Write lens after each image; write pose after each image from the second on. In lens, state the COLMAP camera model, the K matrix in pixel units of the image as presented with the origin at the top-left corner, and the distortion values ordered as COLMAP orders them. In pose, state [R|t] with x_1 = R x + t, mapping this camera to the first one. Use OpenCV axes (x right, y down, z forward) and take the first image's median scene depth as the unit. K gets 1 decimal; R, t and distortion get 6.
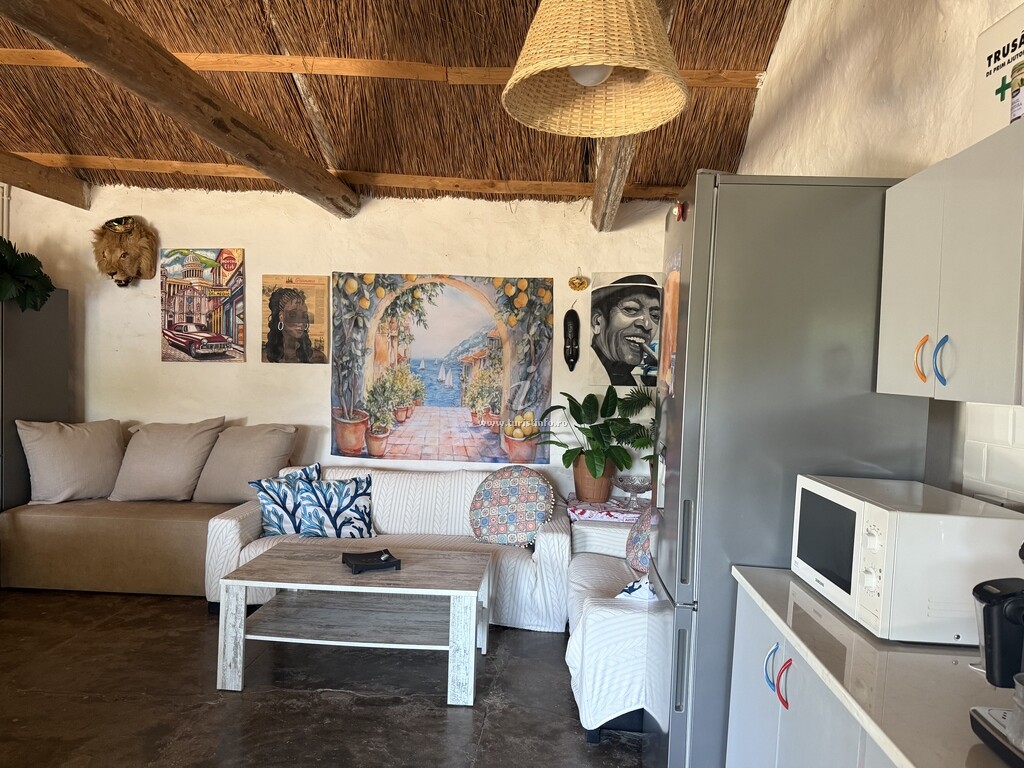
lens RADIAL K [[712.0, 0, 513.4], [0, 712.0, 385.8], [0, 0, 1]] dist [0.003554, -0.022510]
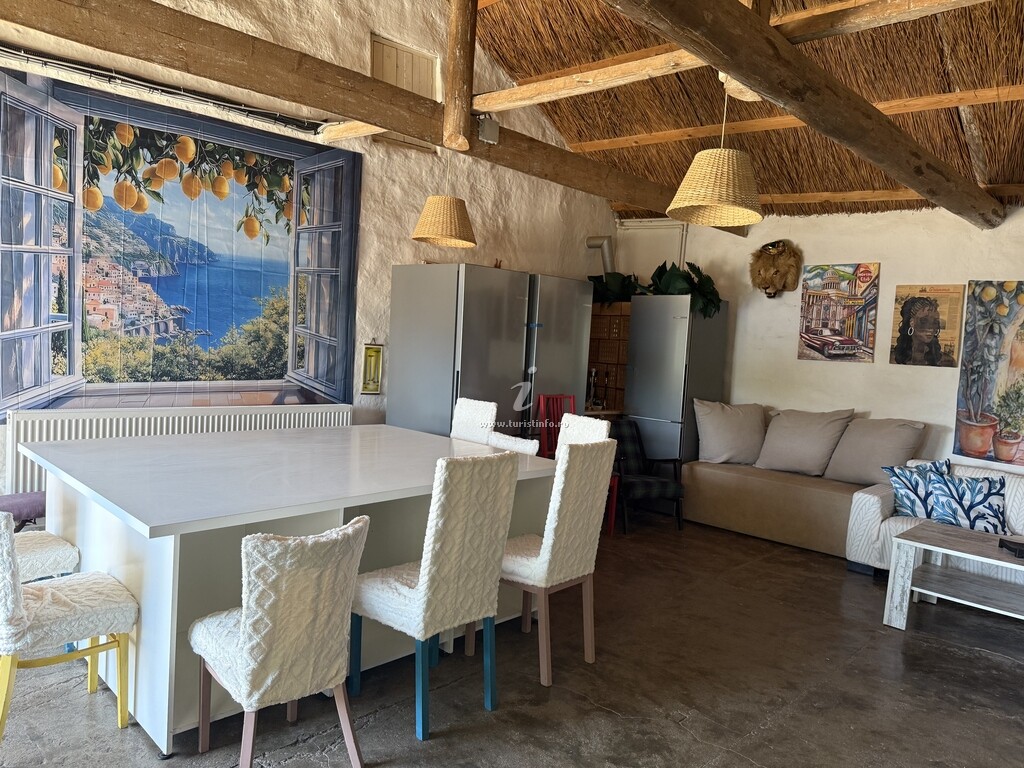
lens RADIAL K [[712.0, 0, 511.4], [0, 712.0, 384.9], [0, 0, 1]] dist [0.003554, -0.022510]
pose [[0.759735, 0.062338, -0.647237, -0.085029], [-0.061685, 0.997814, 0.023697, 0.011492], [0.647300, 0.021921, 0.761920, -0.252163]]
